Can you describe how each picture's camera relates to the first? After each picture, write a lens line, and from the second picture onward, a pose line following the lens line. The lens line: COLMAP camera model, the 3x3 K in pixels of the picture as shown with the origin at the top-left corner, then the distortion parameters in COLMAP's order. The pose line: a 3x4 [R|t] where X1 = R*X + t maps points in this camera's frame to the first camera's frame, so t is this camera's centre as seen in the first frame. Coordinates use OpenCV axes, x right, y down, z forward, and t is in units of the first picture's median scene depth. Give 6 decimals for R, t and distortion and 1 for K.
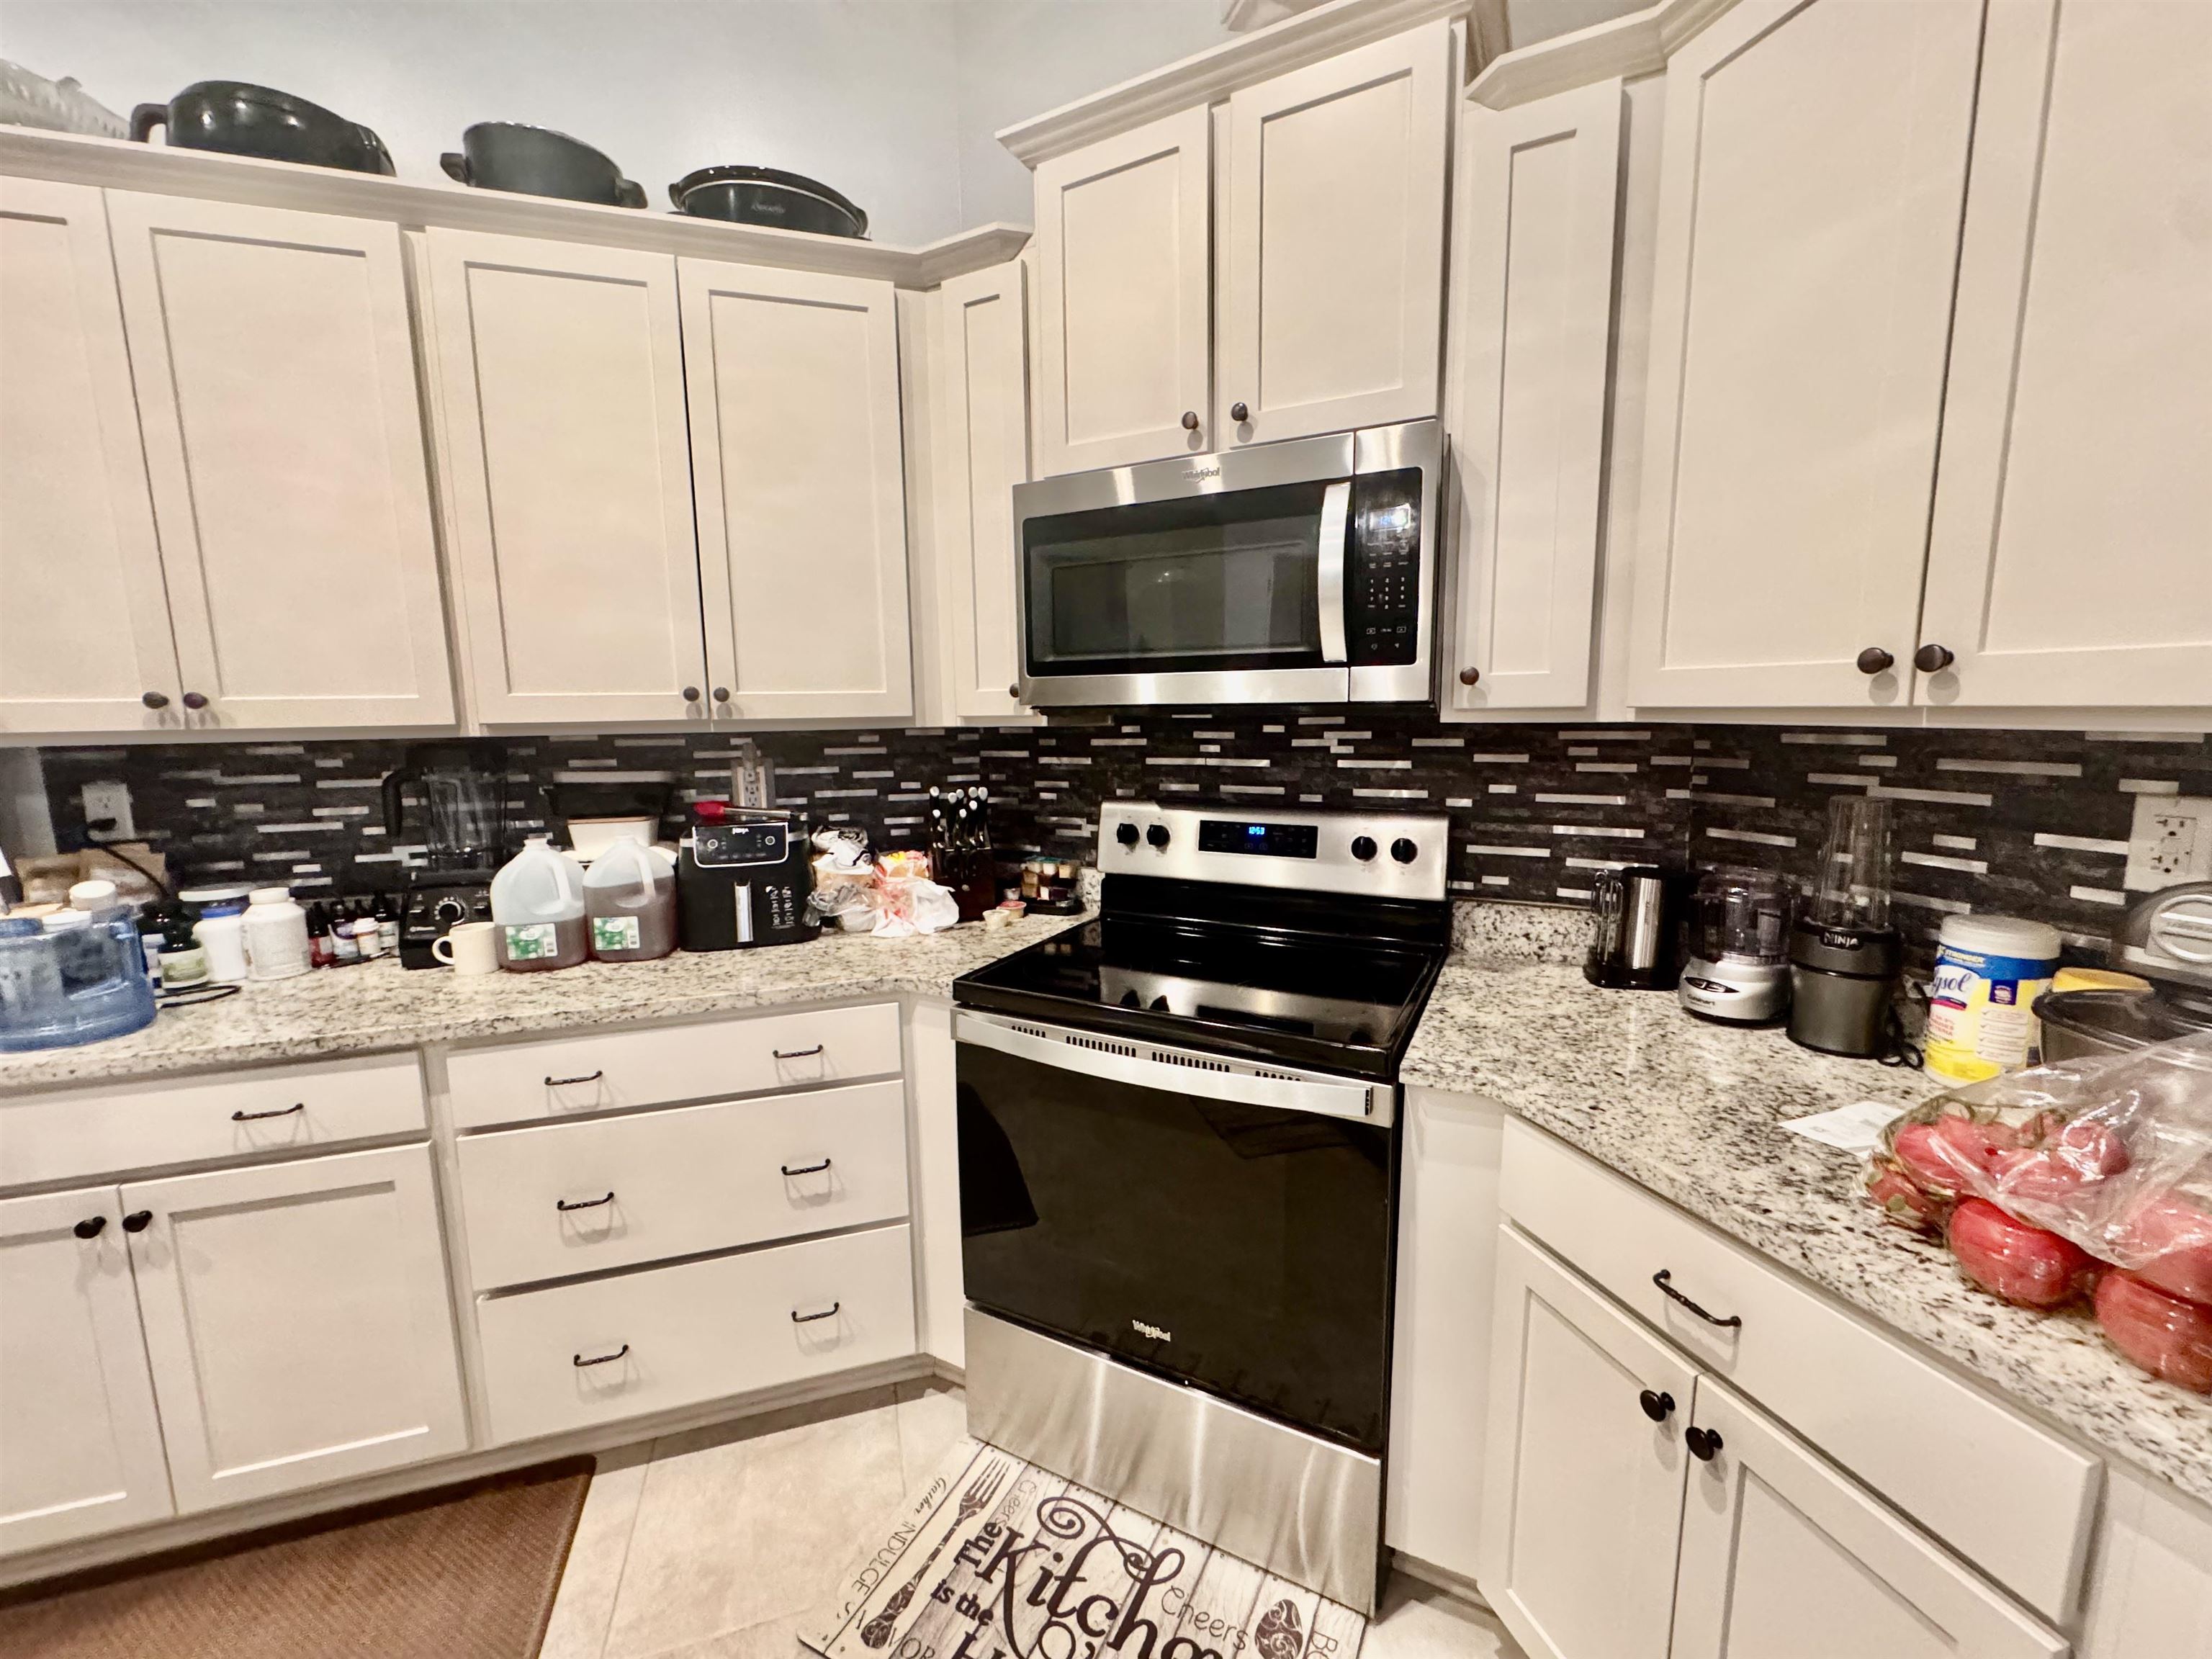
lens RADIAL K [[877.5, 0, 1101.8], [0, 877.5, 830.1], [0, 0, 1]] dist [-0.001083, 0.000110]
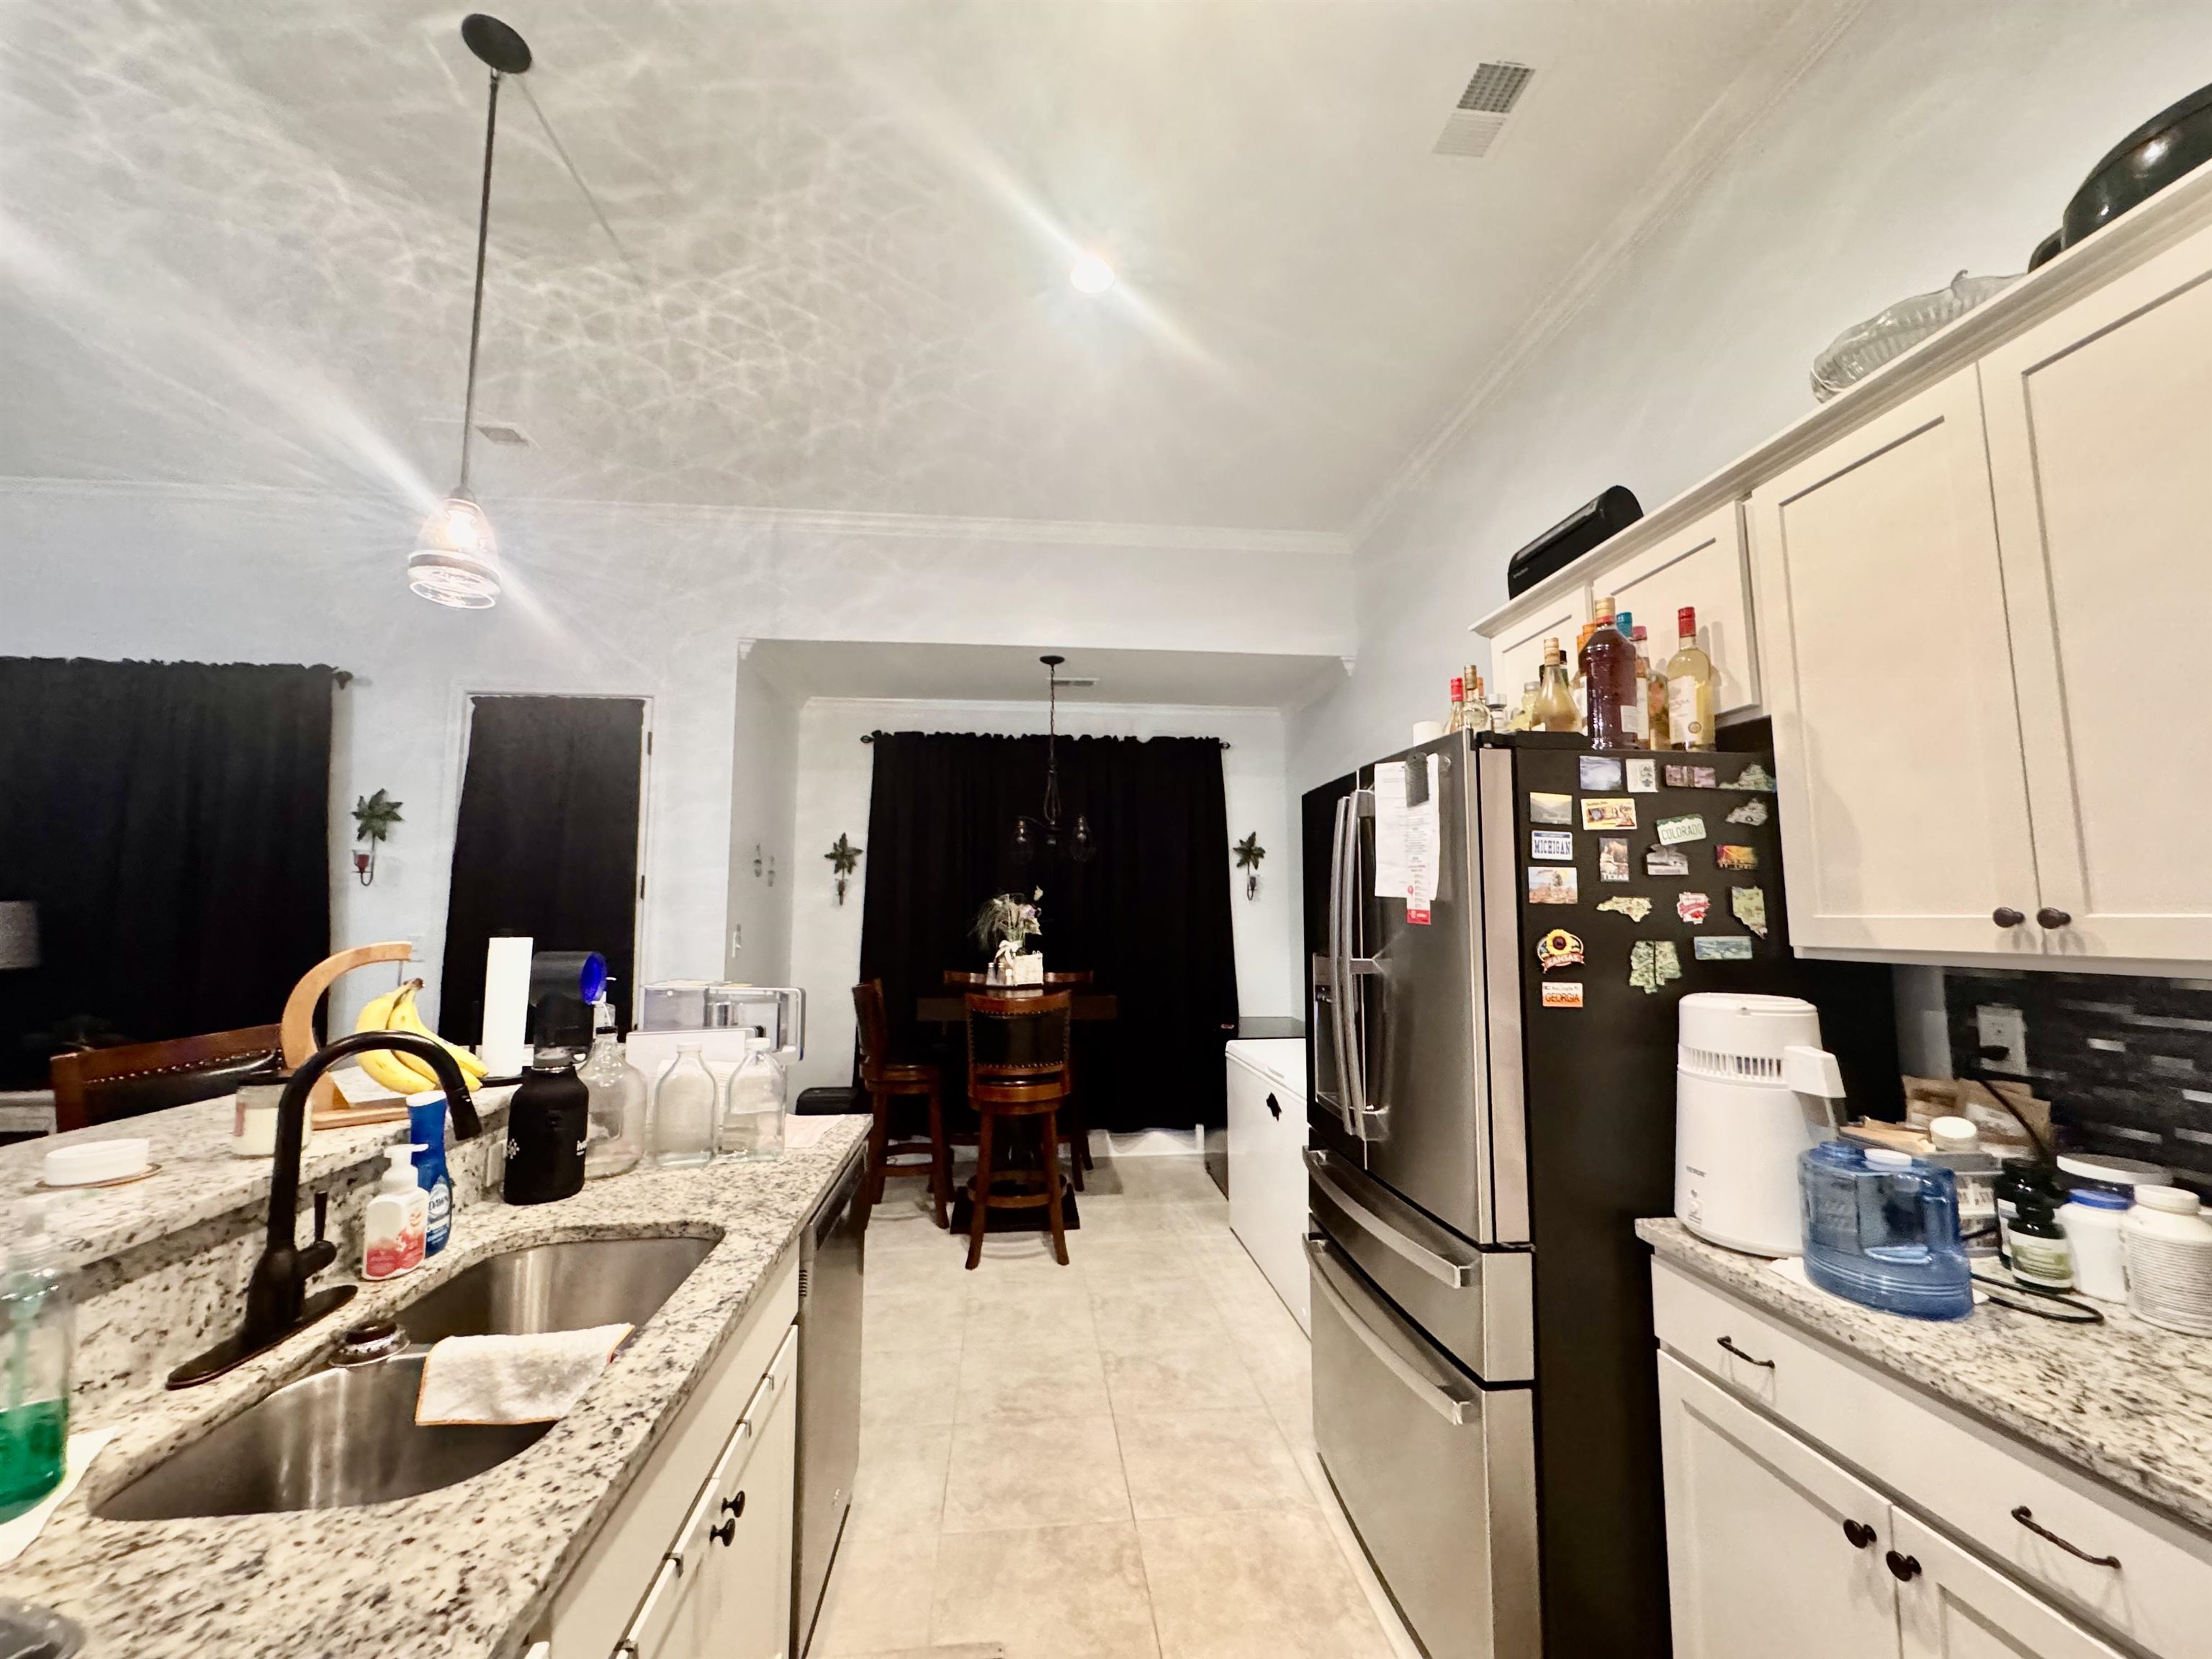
lens RADIAL K [[877.5, 0, 1108.6], [0, 877.5, 828.0], [0, 0, 1]] dist [-0.001083, 0.000110]
pose [[-0.184676, -0.085667, -0.979059, -0.099057], [-0.134348, 0.989043, -0.061199, -0.060536], [0.973574, 0.120232, -0.194162, 0.296019]]
